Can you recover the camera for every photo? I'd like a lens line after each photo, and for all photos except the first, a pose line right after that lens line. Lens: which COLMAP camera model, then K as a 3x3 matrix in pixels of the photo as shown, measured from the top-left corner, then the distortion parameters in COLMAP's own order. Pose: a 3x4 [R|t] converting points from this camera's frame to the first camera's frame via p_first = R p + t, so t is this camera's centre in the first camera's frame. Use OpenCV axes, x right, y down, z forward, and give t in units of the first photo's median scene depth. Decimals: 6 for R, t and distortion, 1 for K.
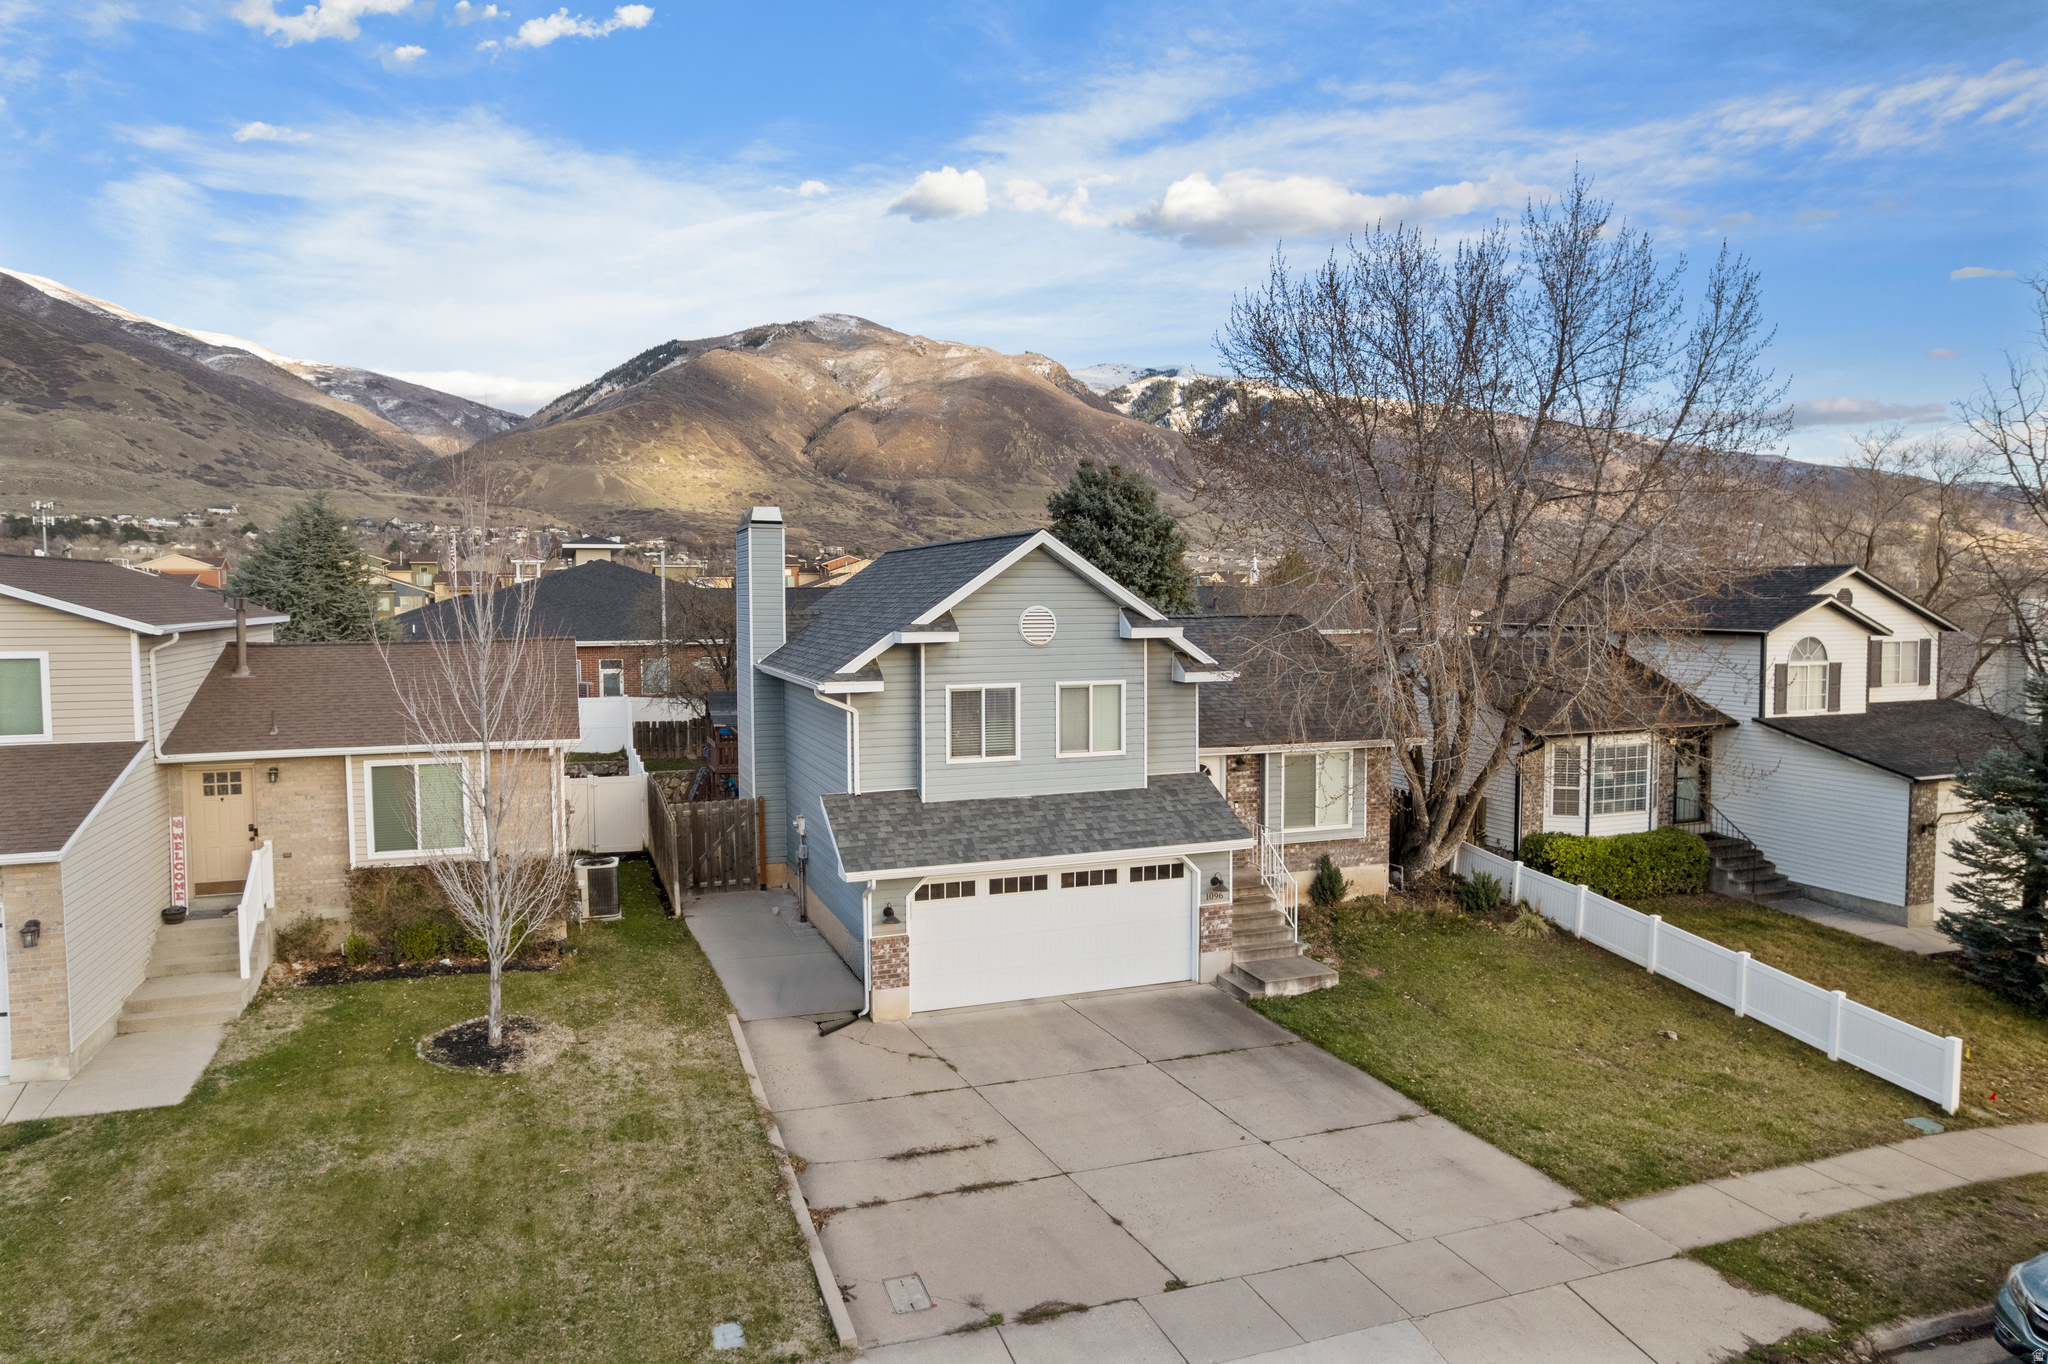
lens RADIAL K [[1312.0, 0, 1026.2], [0, 1312.0, 674.4], [0, 0, 1]] dist [-0.083078, 0.075380]
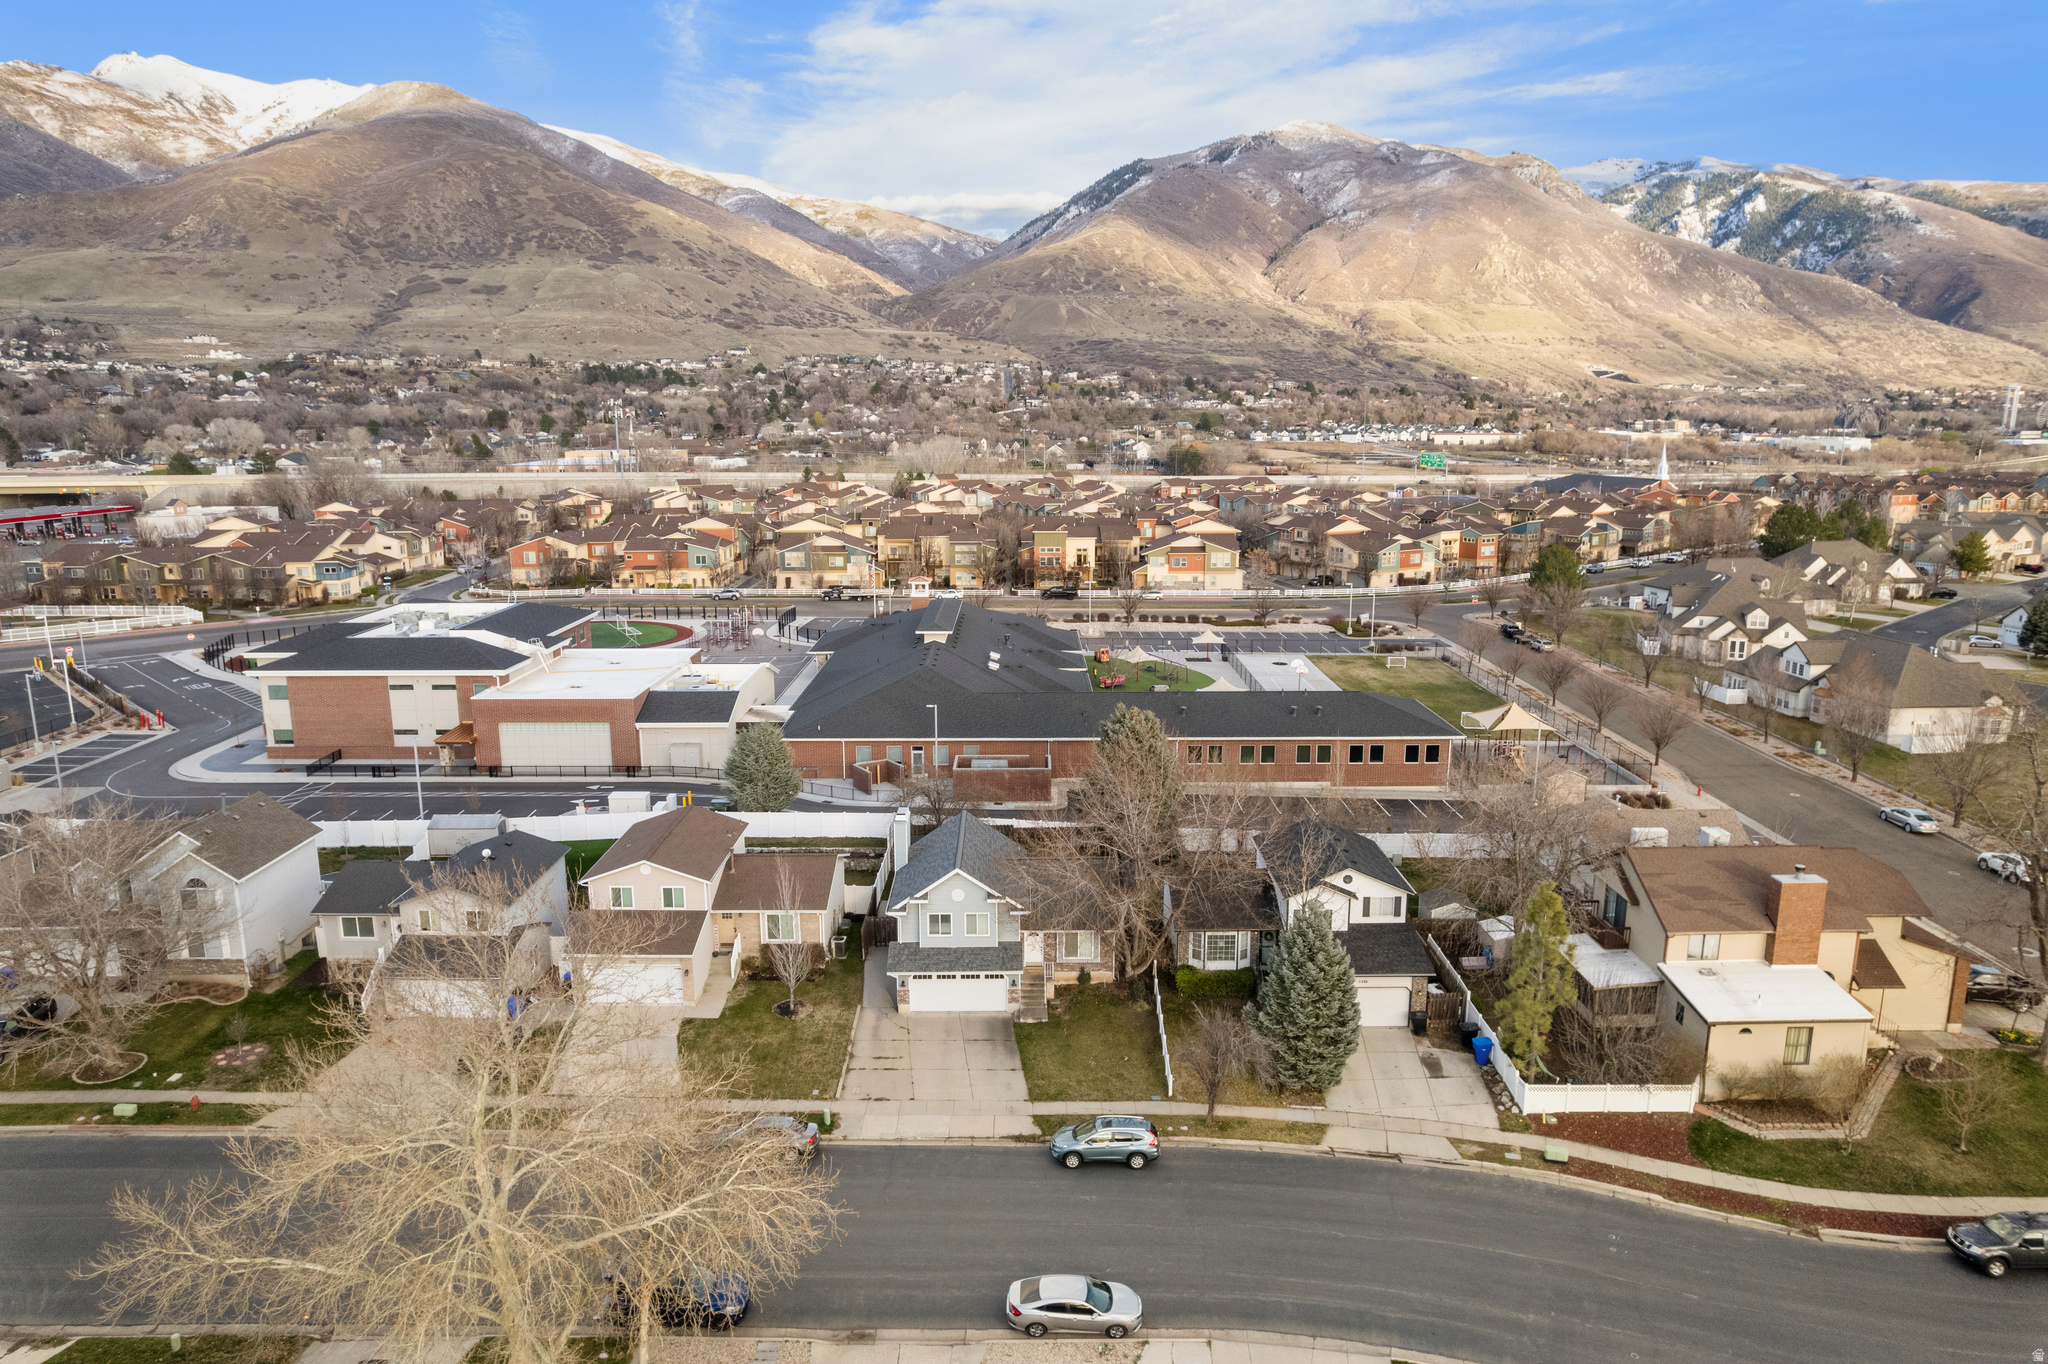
lens RADIAL K [[1311.0, 0, 1028.3], [0, 1311.0, 675.7], [0, 0, 1]] dist [-0.075022, 0.066433]
pose [[0.941166, 0.069271, -0.330770, 1.163831], [-0.022824, 0.989561, 0.142295, -1.006245], [0.337174, -0.126374, 0.932922, -1.780925]]
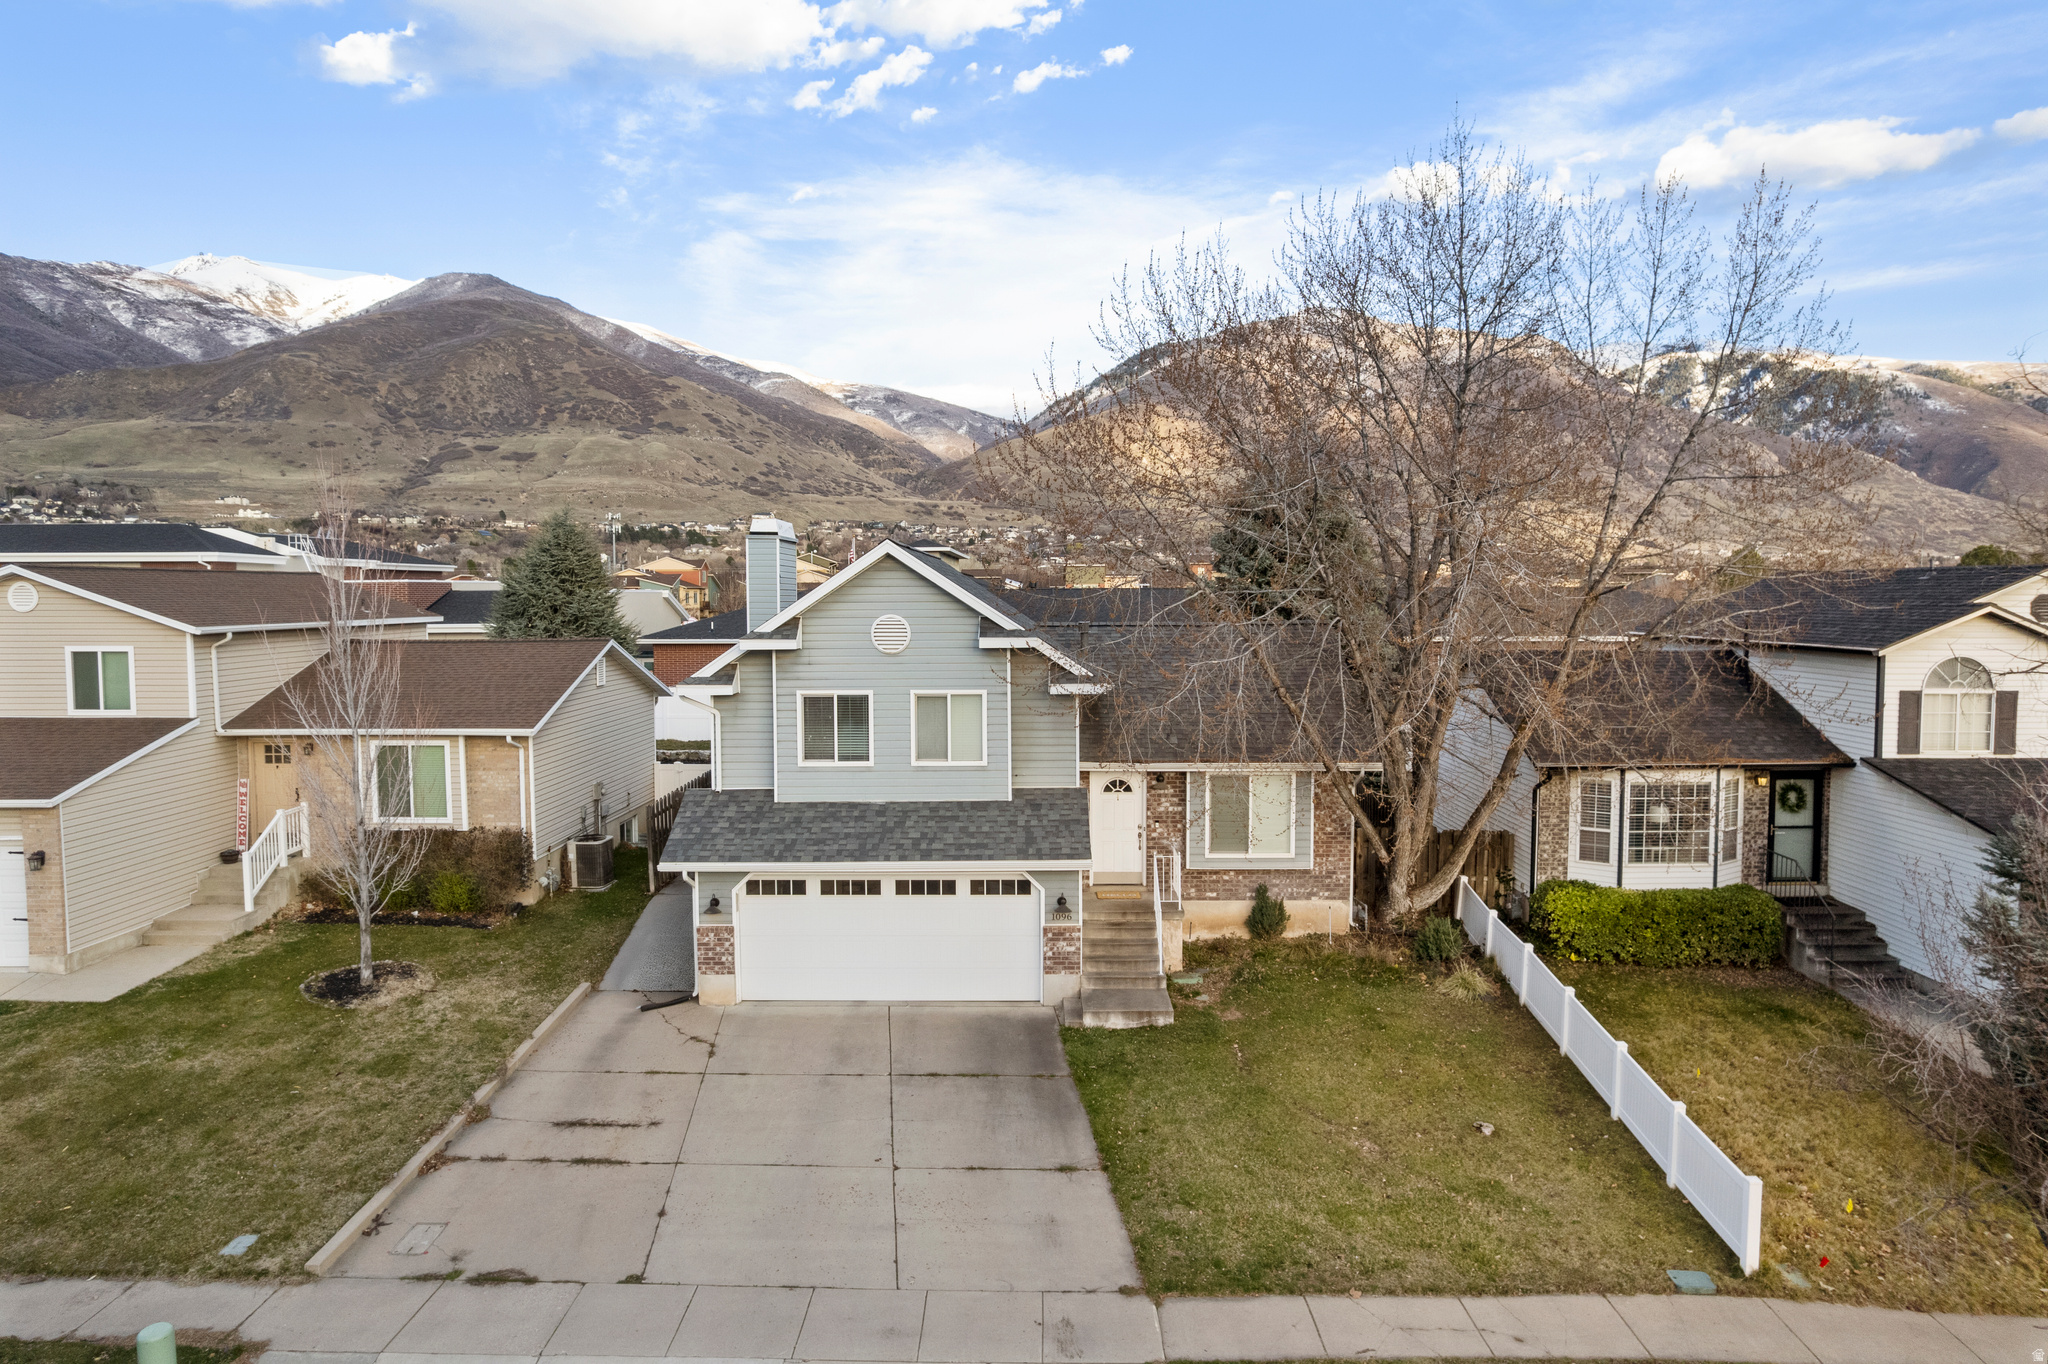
lens RADIAL K [[1312.0, 0, 1026.2], [0, 1312.0, 674.4], [0, 0, 1]] dist [-0.083078, 0.075380]
pose [[0.934406, 0.022464, -0.355500, 0.472265], [-0.021597, 0.999746, 0.006408, -0.015172], [0.355554, 0.001690, 0.934654, 0.091728]]
